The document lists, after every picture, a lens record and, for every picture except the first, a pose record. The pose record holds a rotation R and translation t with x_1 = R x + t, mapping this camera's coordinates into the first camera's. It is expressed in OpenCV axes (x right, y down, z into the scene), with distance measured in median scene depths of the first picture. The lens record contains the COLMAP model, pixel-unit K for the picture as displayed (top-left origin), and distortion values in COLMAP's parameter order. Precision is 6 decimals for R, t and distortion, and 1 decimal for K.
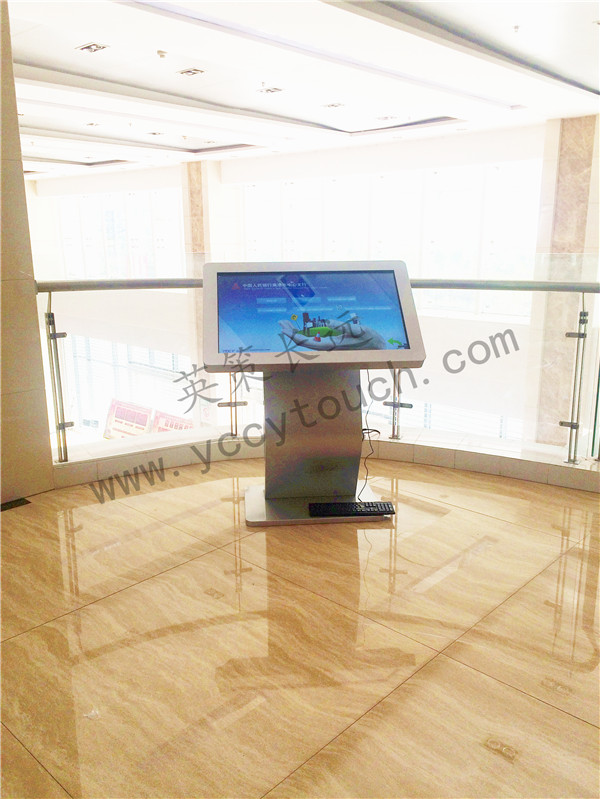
lens RADIAL K [[685.4, 0, 300.0], [0, 685.4, 399.5], [0, 0, 1]] dist [0.001483, -0.022828]
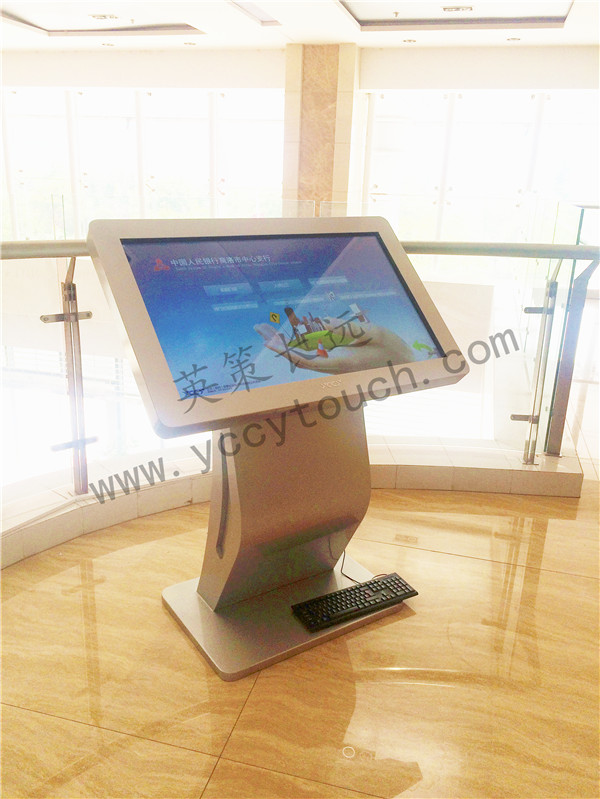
lens RADIAL K [[685.4, 0, 300.0], [0, 685.4, 399.5], [0, 0, 1]] dist [0.001483, -0.022828]
pose [[0.870601, -0.120234, 0.477073, -0.260001], [0.078244, 0.991174, 0.107015, -0.106239], [-0.485729, -0.055840, 0.872324, 0.459525]]
